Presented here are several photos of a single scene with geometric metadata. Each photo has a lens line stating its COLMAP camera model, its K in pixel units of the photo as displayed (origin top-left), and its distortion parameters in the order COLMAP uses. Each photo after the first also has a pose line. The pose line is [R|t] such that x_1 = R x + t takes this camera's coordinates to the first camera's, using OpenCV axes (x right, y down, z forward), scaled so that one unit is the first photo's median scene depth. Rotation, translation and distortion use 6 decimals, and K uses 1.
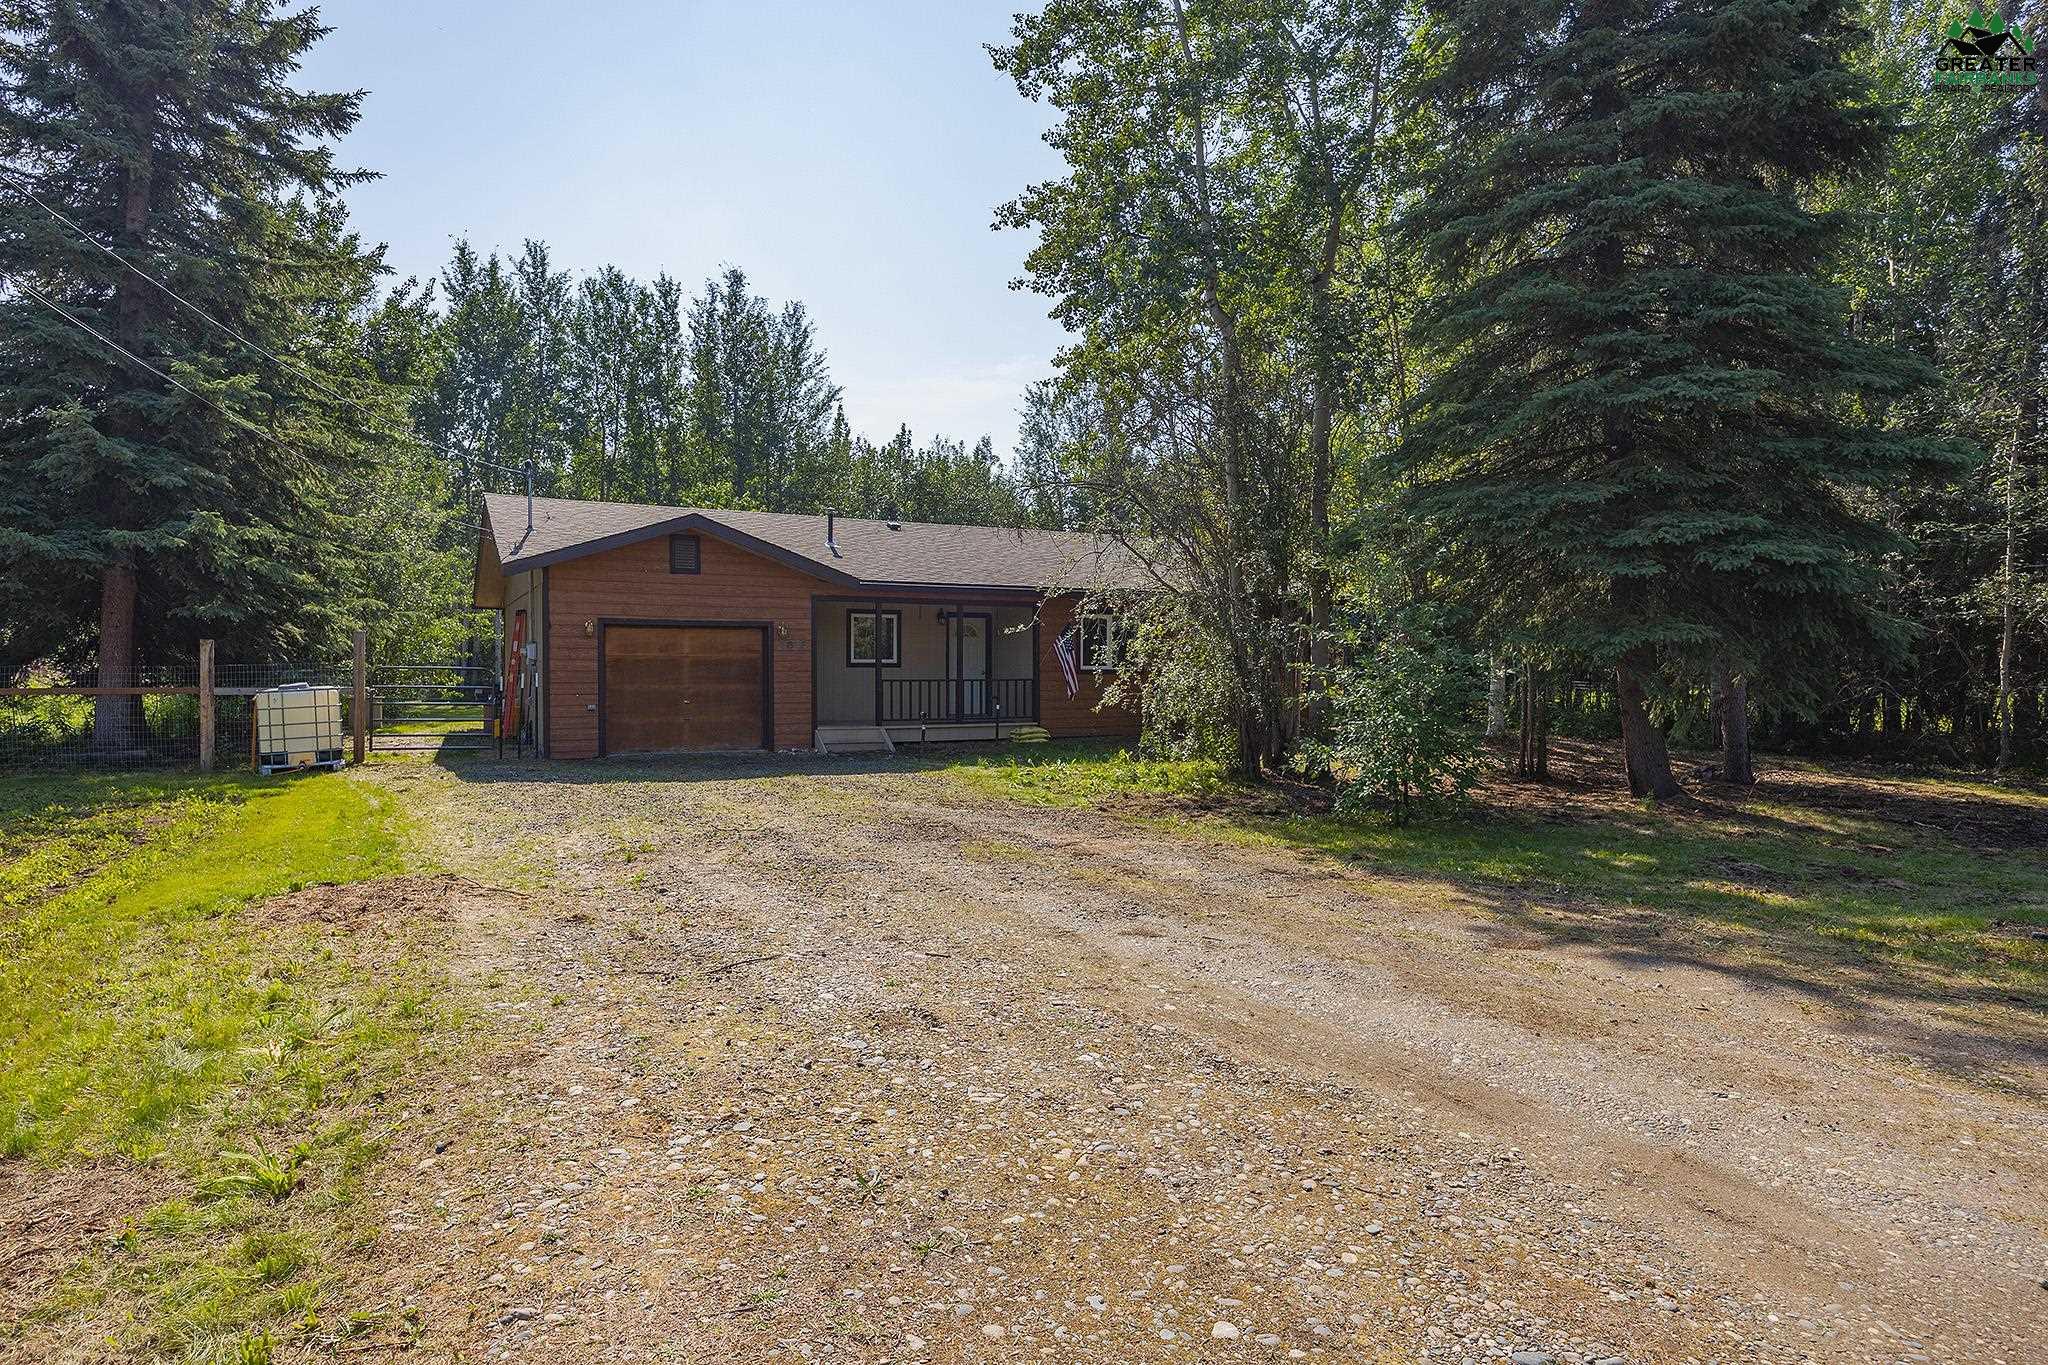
lens RADIAL K [[1161.9, 0, 977.8], [0, 1161.9, 680.4], [0, 0, 1]] dist [-0.008089, -0.002348]
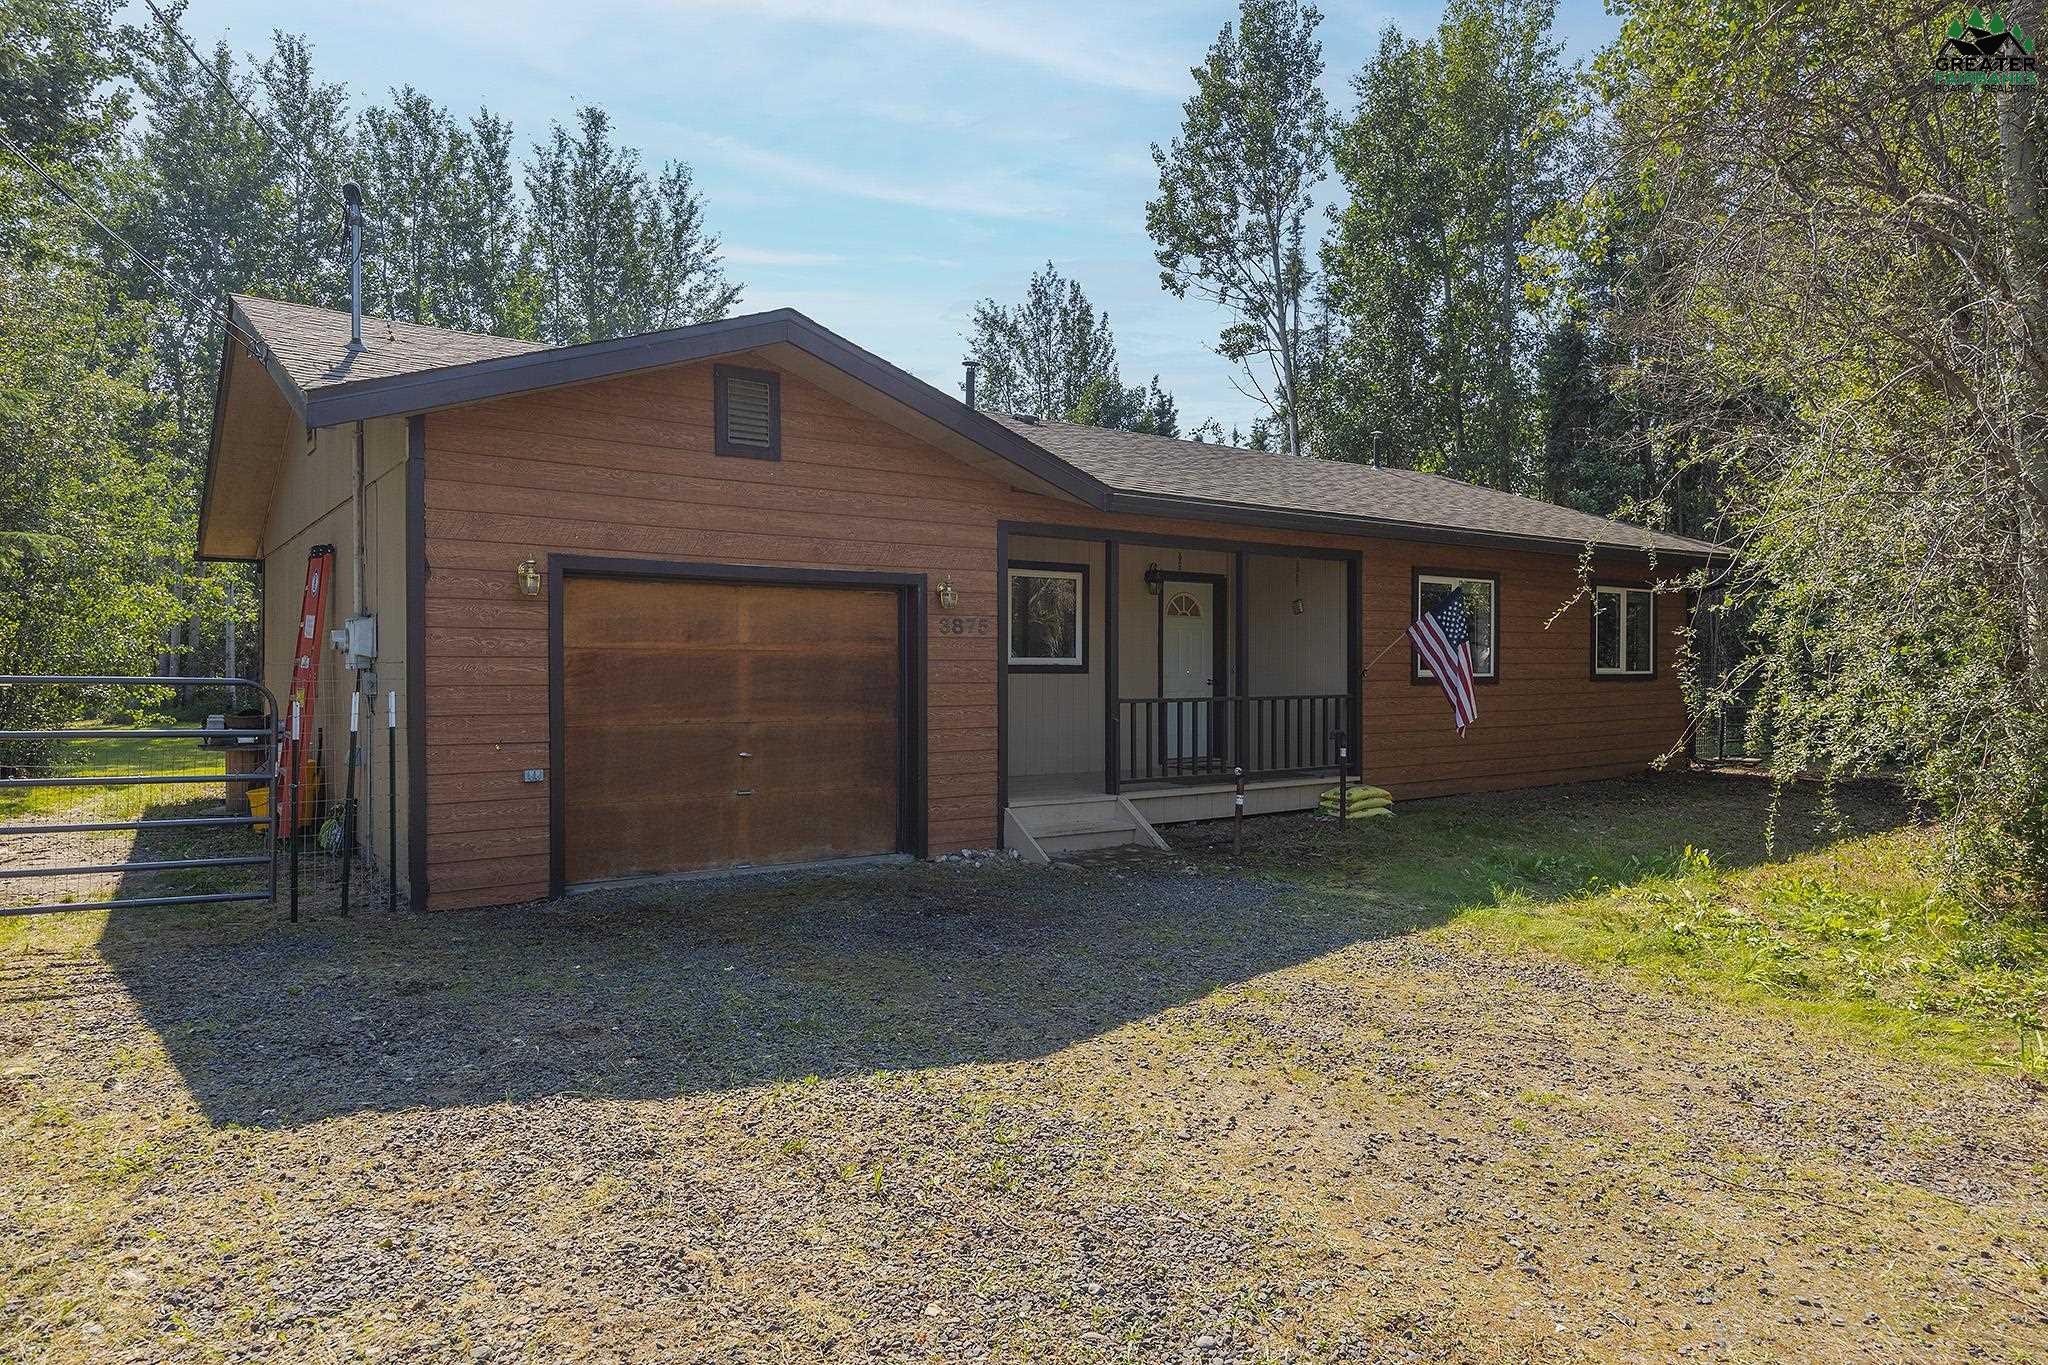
lens RADIAL K [[1248.8, 0, 1009.2], [0, 1248.8, 683.0], [0, 0, 1]] dist [-0.017687, 0.008218]
pose [[0.984416, -0.002615, 0.175833, -0.225541], [0.002446, 0.999996, 0.001180, -0.008368], [-0.175836, -0.000731, 0.984419, 0.500130]]
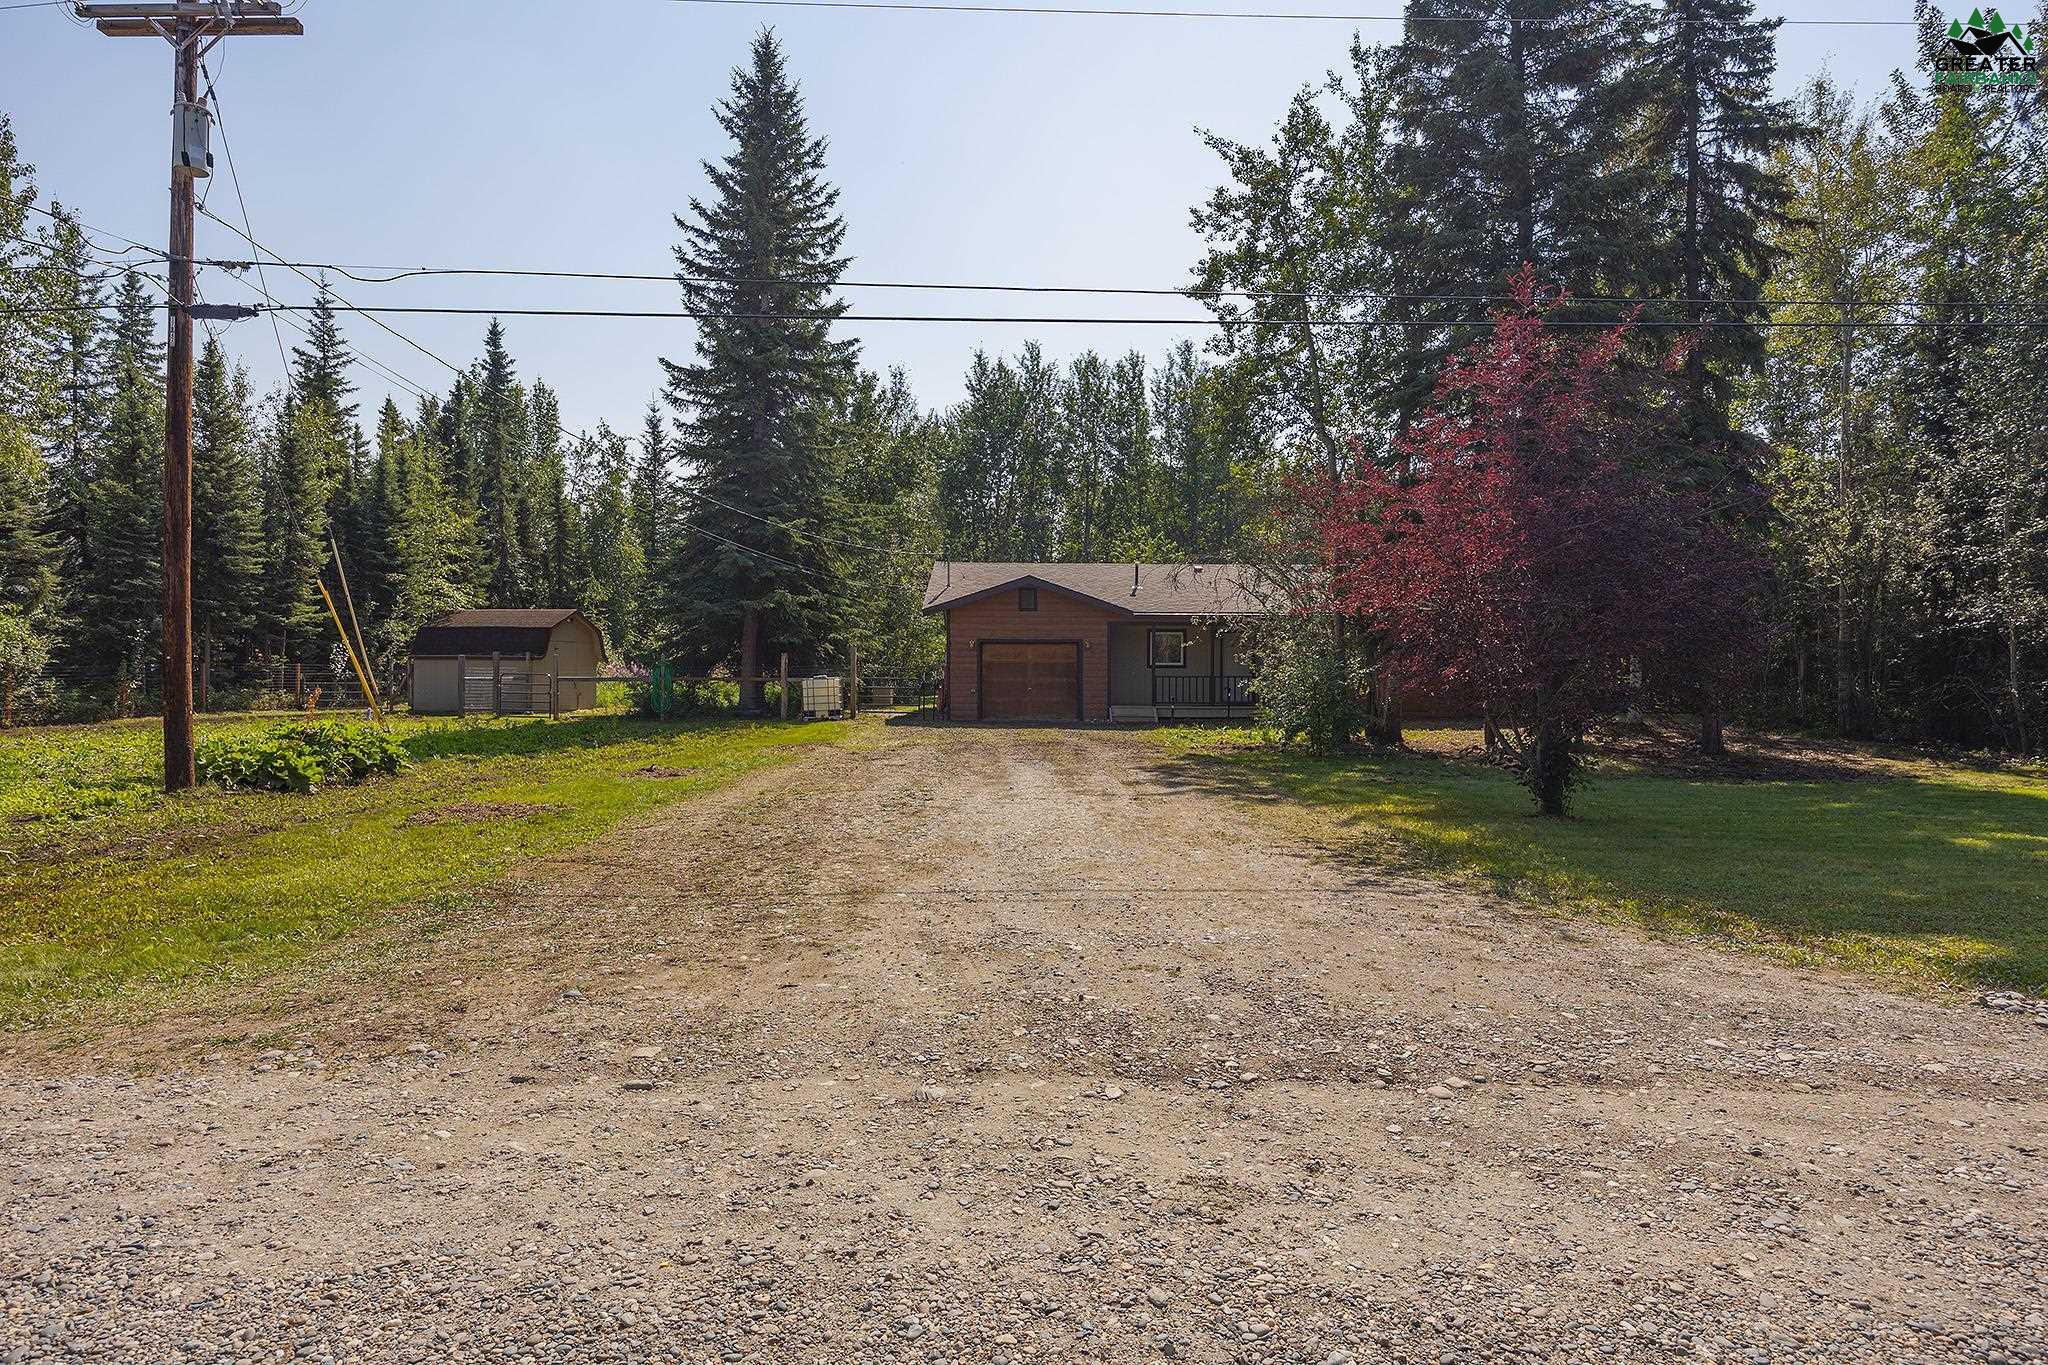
lens RADIAL K [[1232.1, 0, 1018.6], [0, 1232.1, 684.8], [0, 0, 1]] dist [0.002341, 0.001624]
pose [[0.898111, 0.006217, -0.439724, 0.484463], [-0.006186, 0.999980, 0.001504, 0.010242], [0.439724, 0.001369, 0.898132, -0.557411]]
